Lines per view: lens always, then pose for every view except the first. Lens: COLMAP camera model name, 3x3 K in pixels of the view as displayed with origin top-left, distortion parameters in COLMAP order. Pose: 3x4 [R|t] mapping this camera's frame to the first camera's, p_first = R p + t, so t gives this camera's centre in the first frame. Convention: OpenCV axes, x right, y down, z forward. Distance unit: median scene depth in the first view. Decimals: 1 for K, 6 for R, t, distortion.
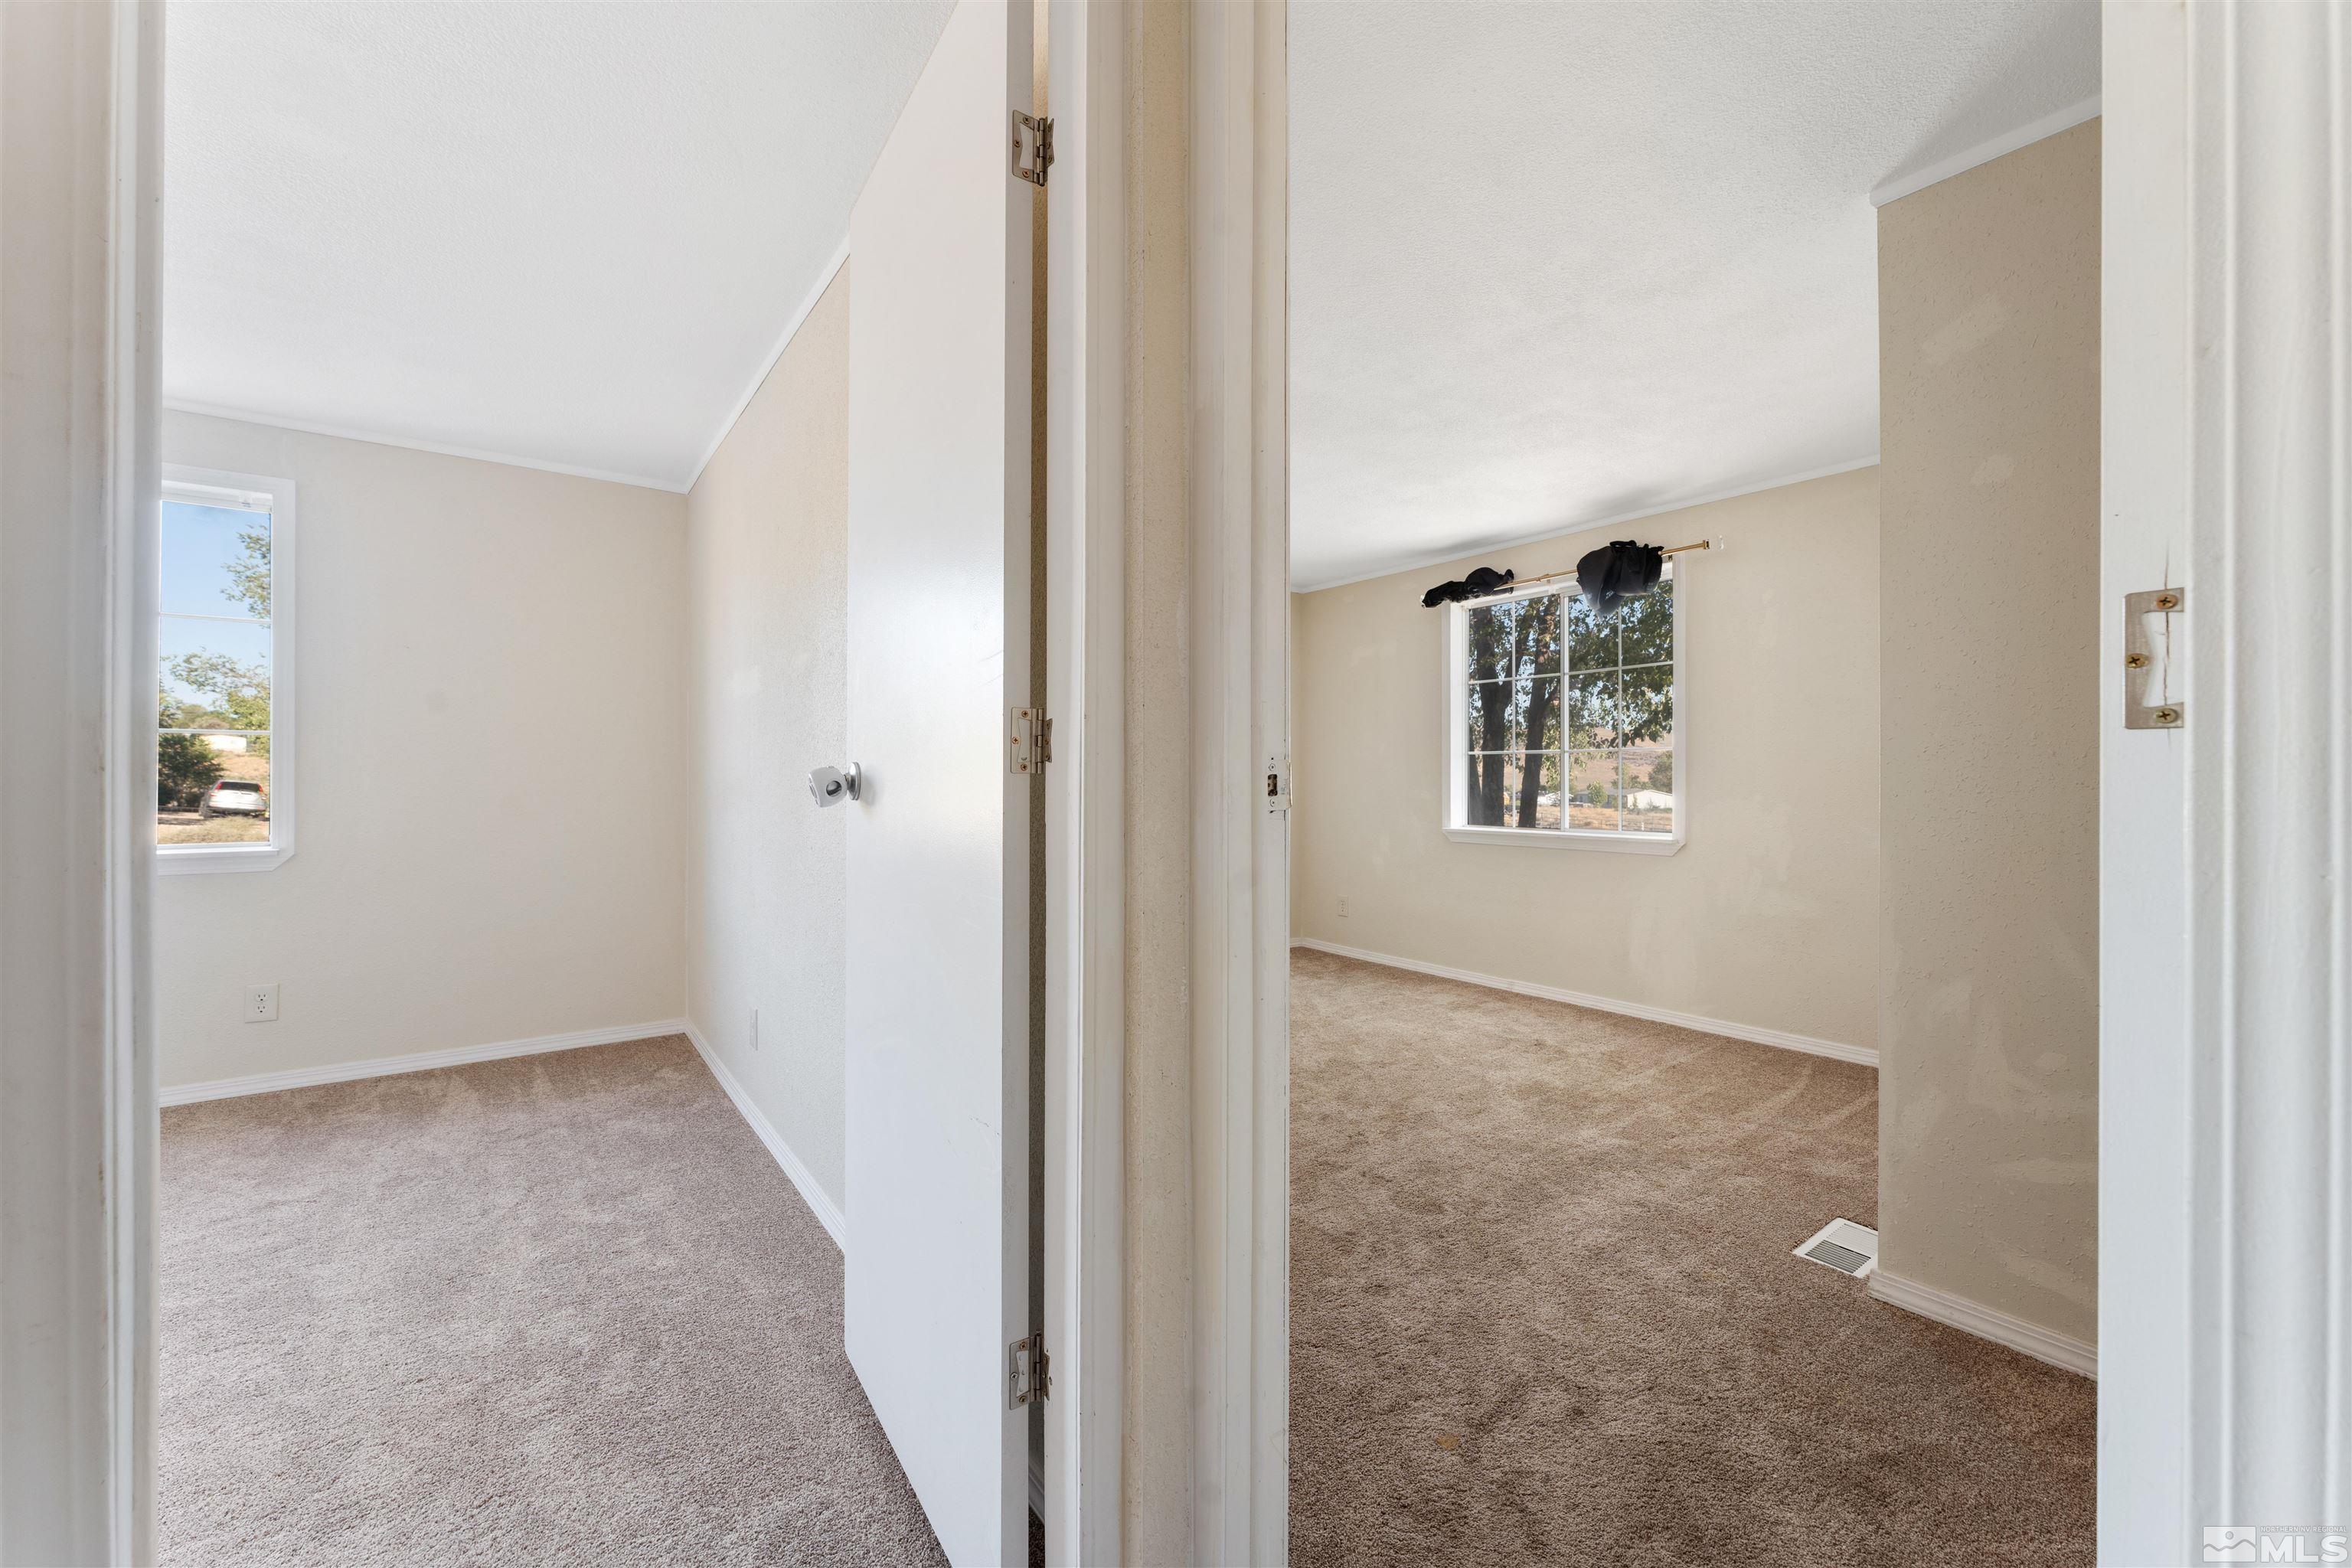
lens RADIAL K [[938.6, 0, 1177.6], [0, 938.6, 780.4], [0, 0, 1]] dist [0.000959, -0.000255]
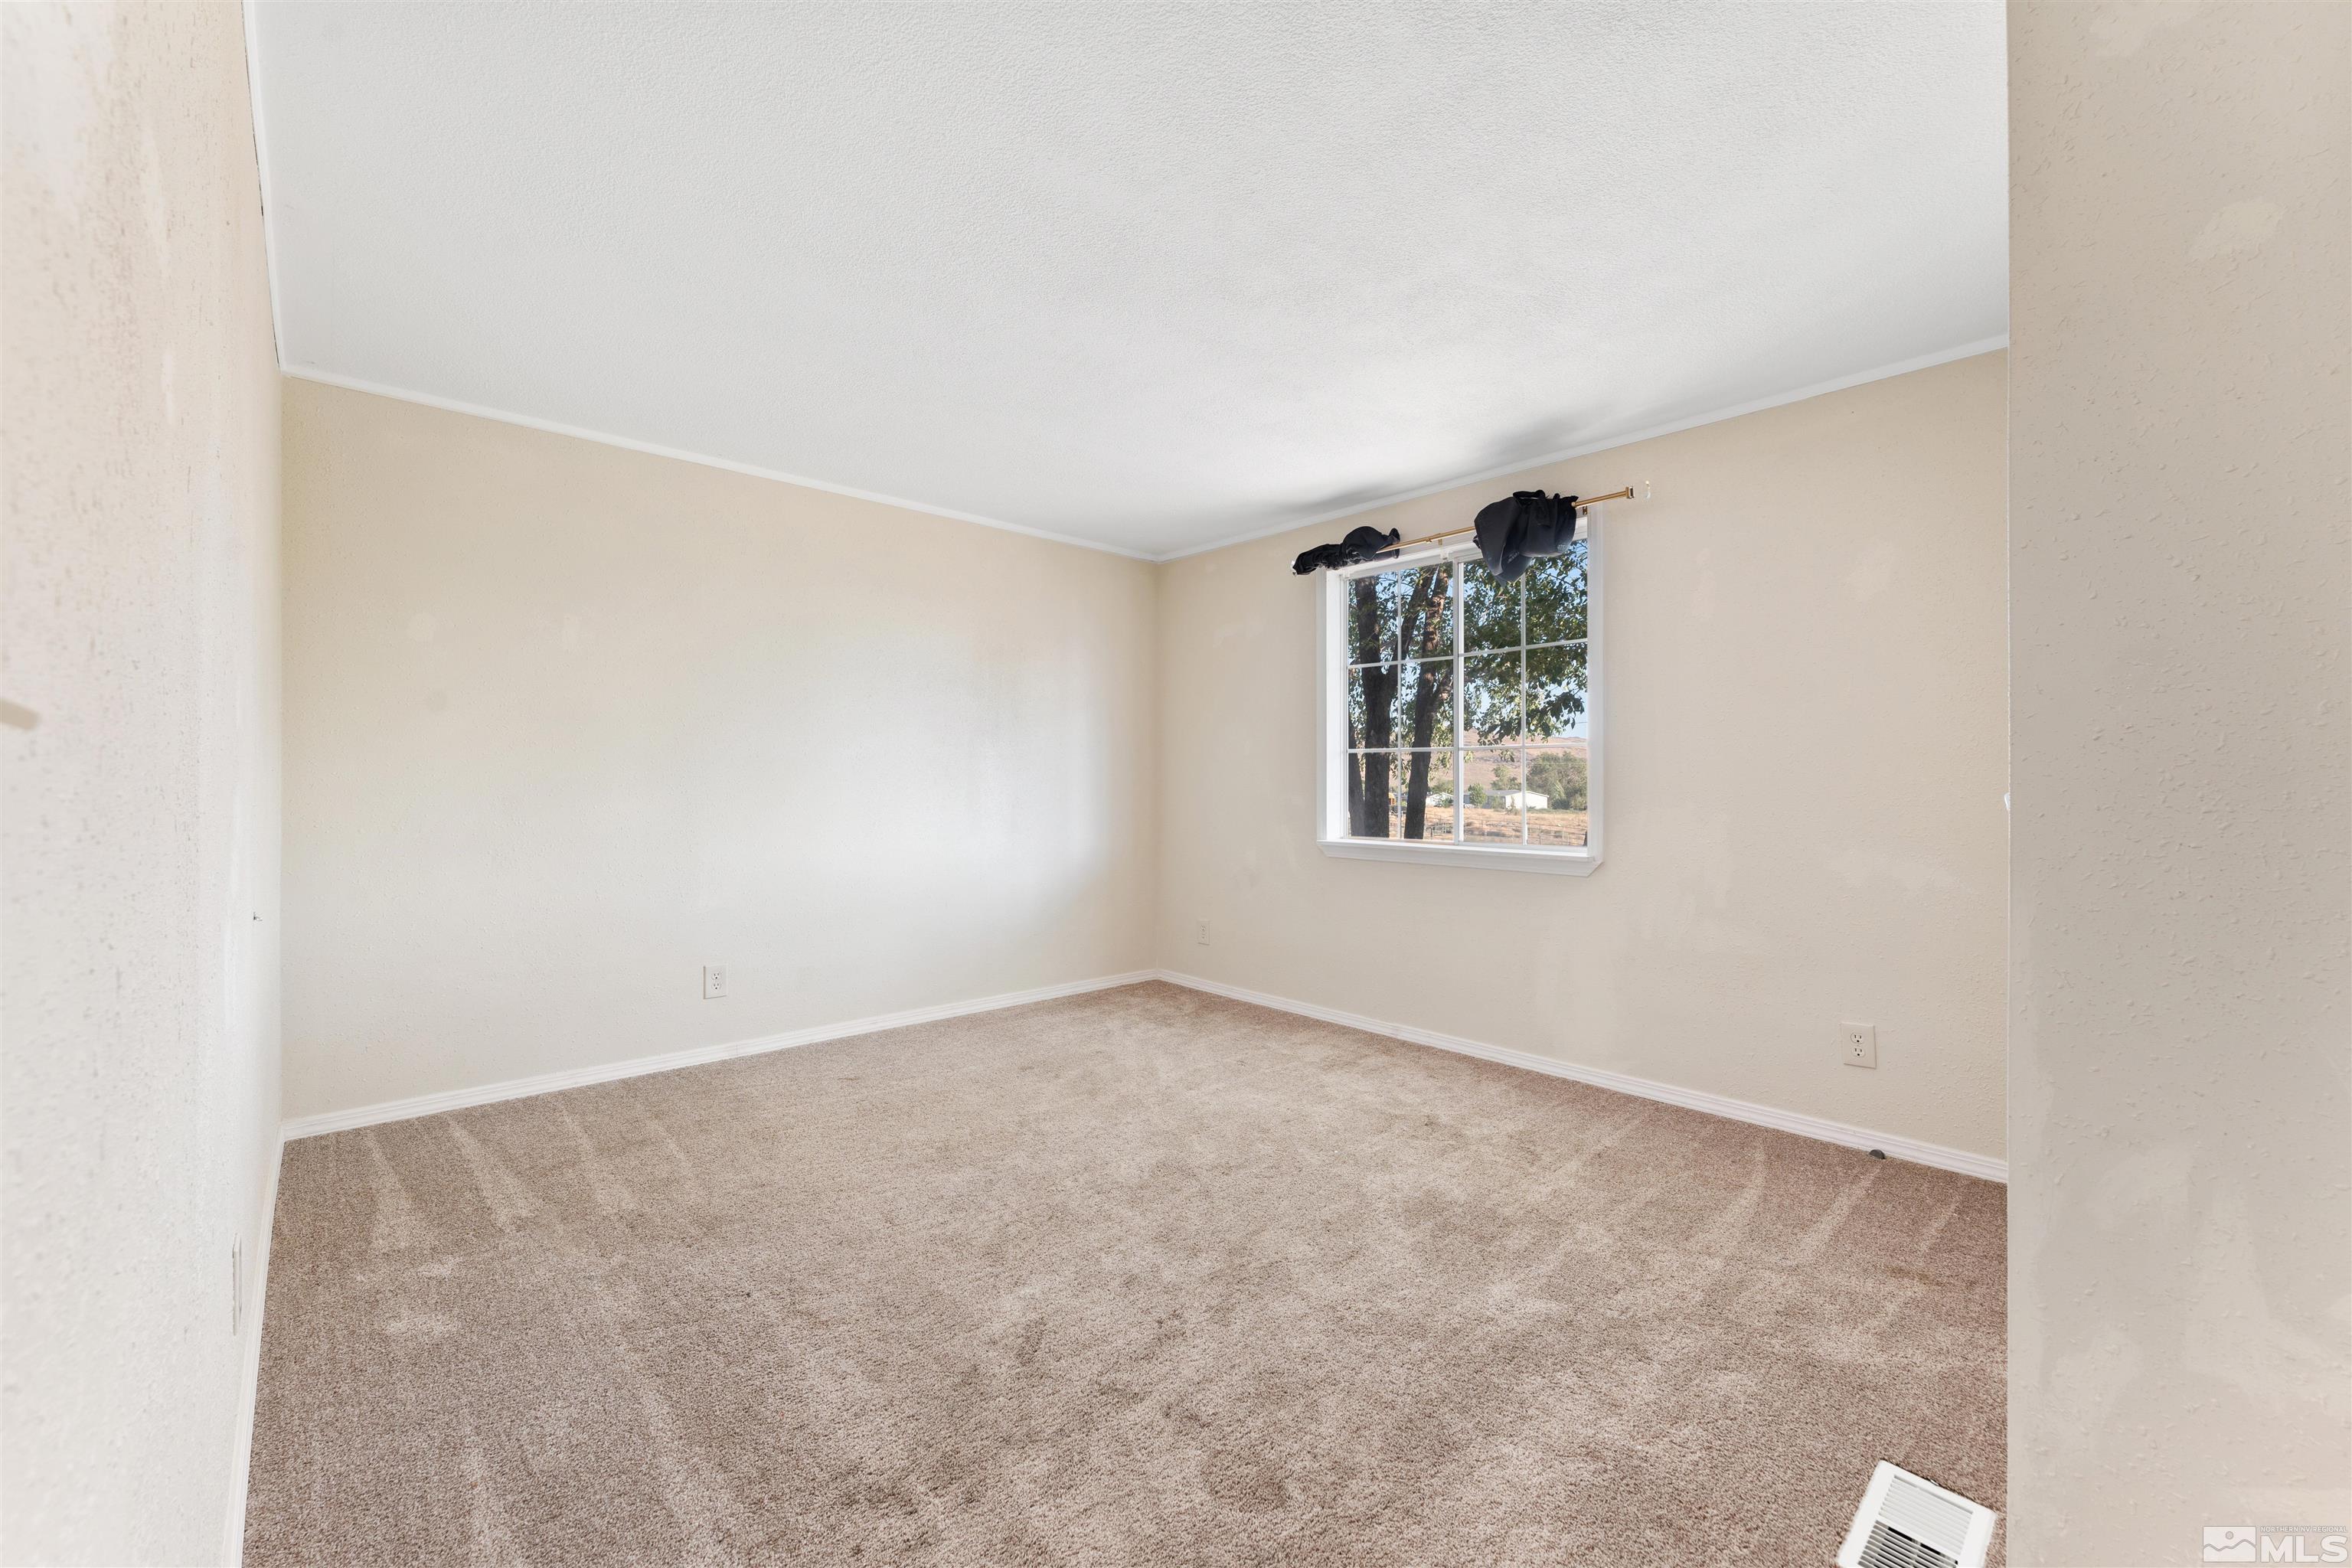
lens RADIAL K [[938.6, 0, 1178.7], [0, 938.6, 779.1], [0, 0, 1]] dist [0.000959, -0.000255]
pose [[0.993698, 0.001172, 0.112082, 0.089016], [-0.000890, 0.999996, -0.002567, -0.002152], [-0.112085, 0.002451, 0.993696, 0.246380]]
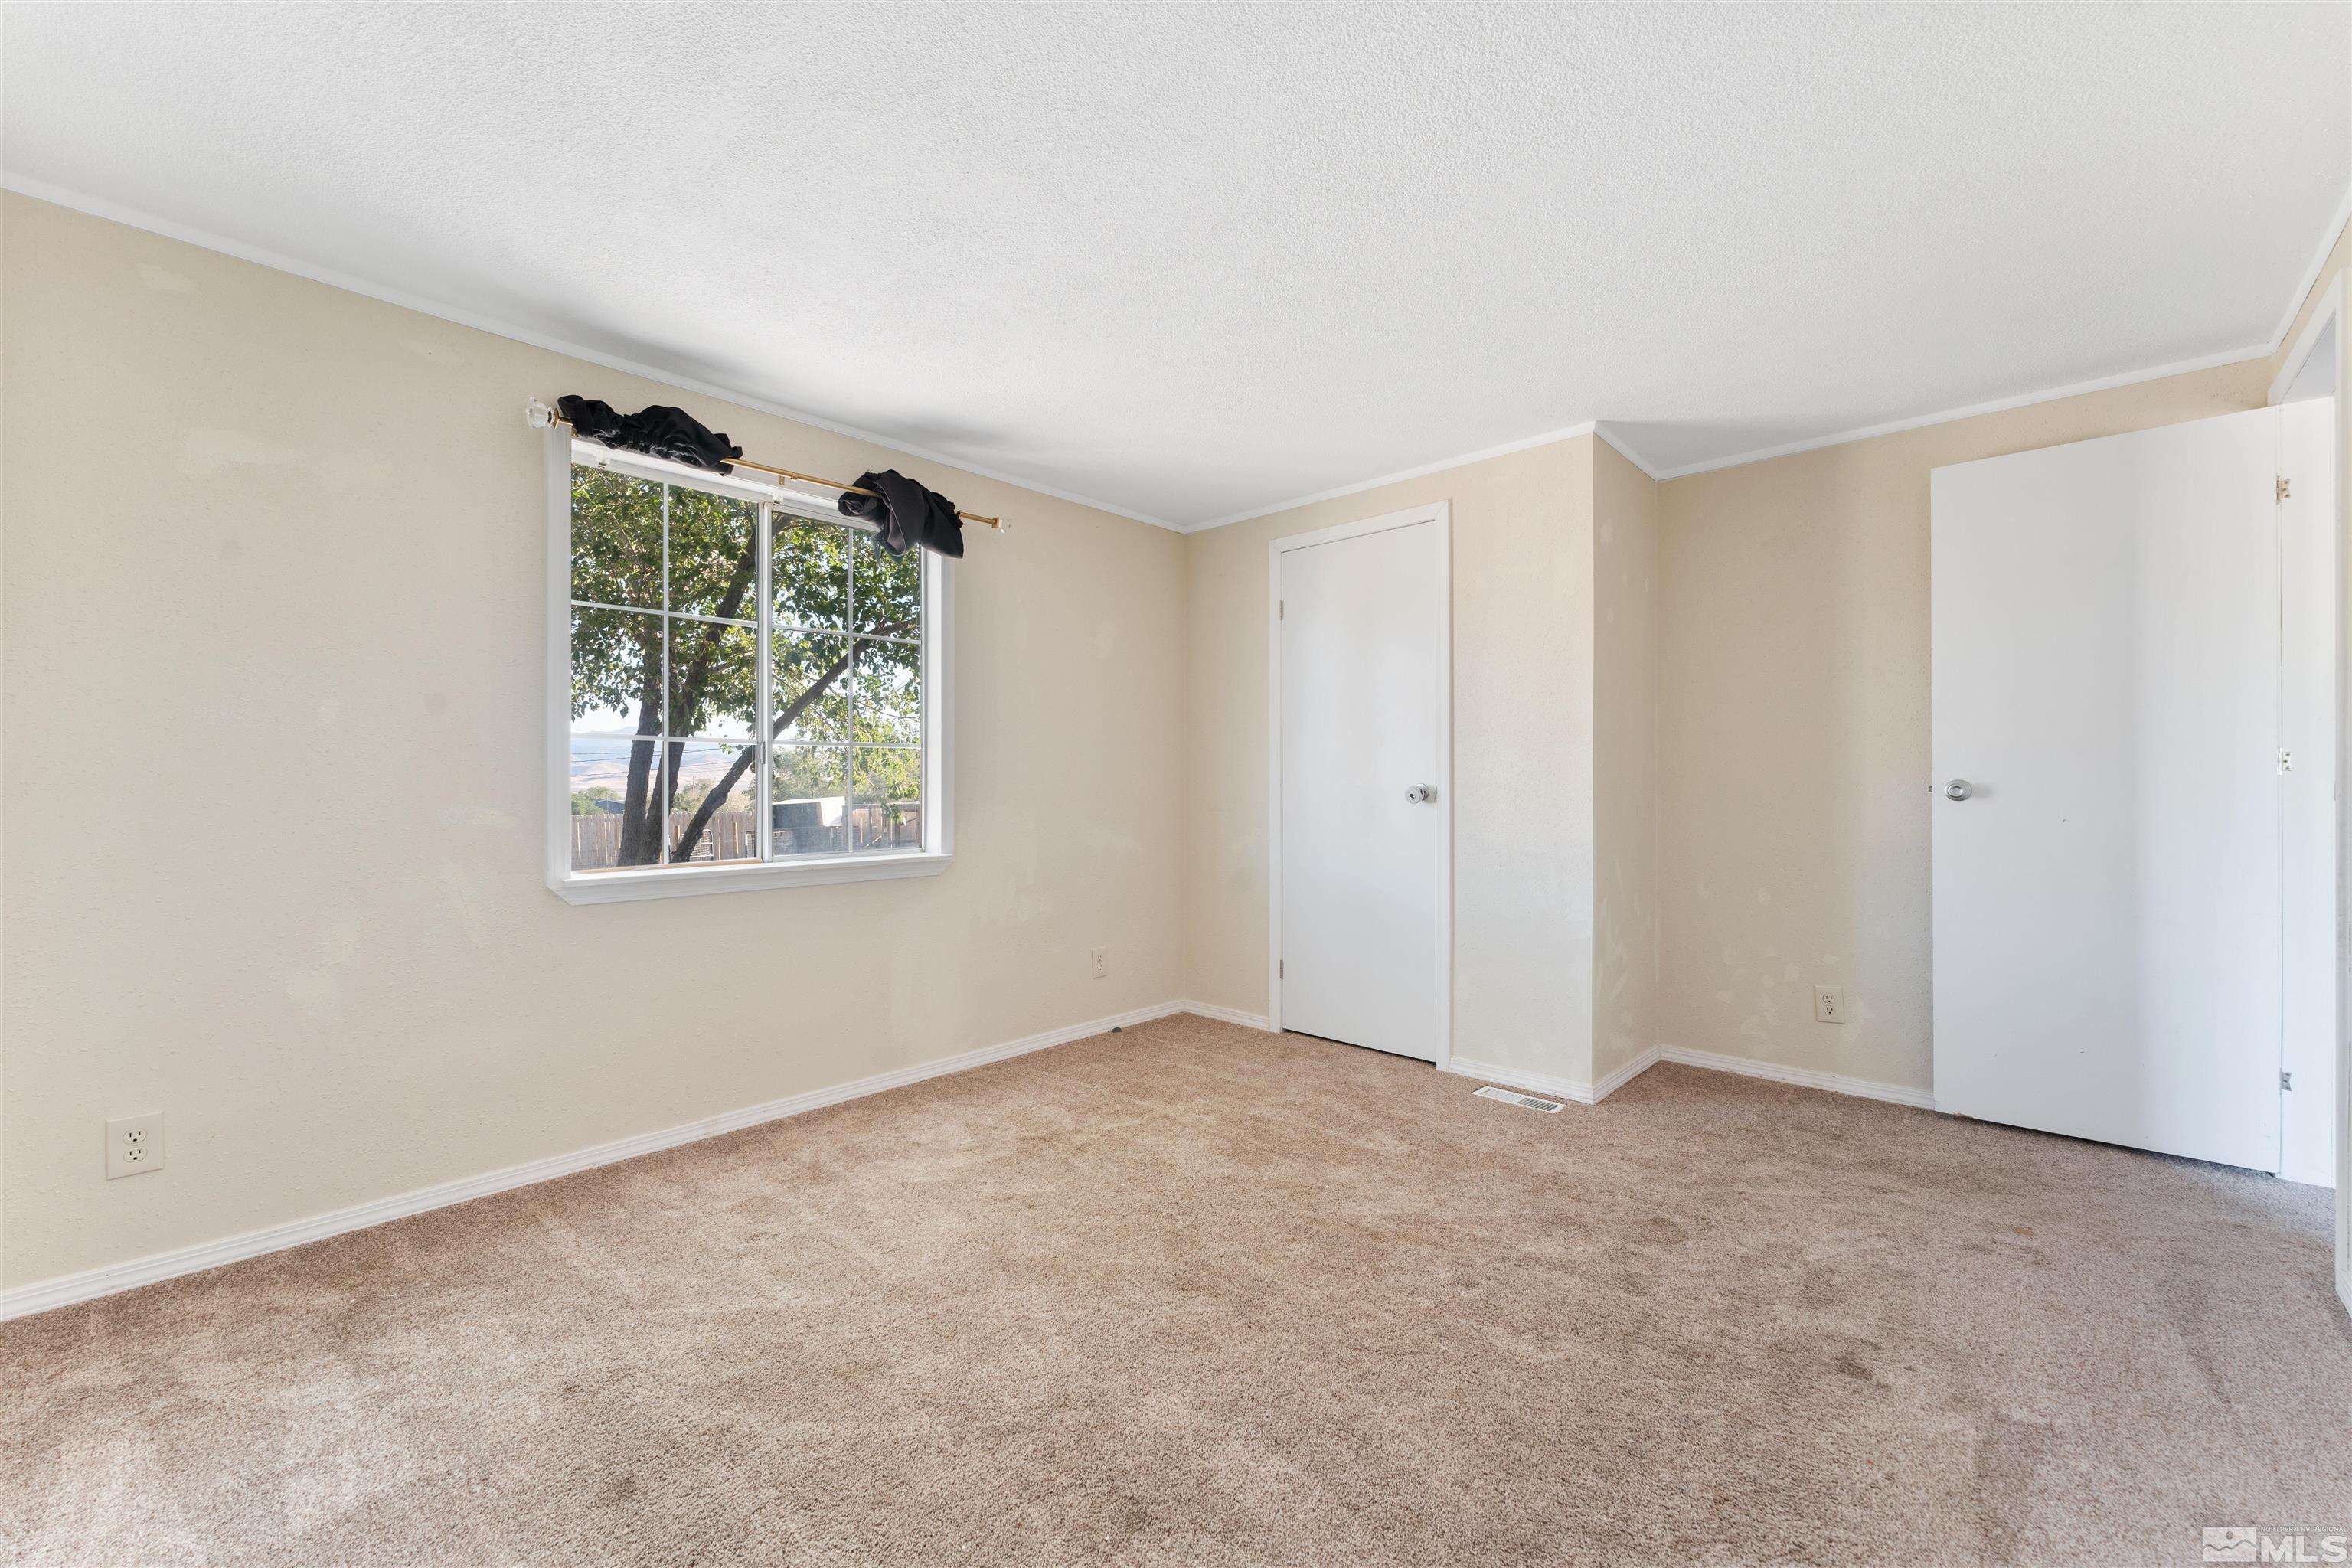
lens RADIAL K [[938.6, 0, 1170.2], [0, 938.6, 780.7], [0, 0, 1]] dist [0.000959, -0.000255]
pose [[-0.184685, -0.000796, 0.982797, -0.362050], [-0.000445, 1.000000, 0.000726, -0.004273], [-0.982798, -0.000304, -0.184686, 1.027931]]
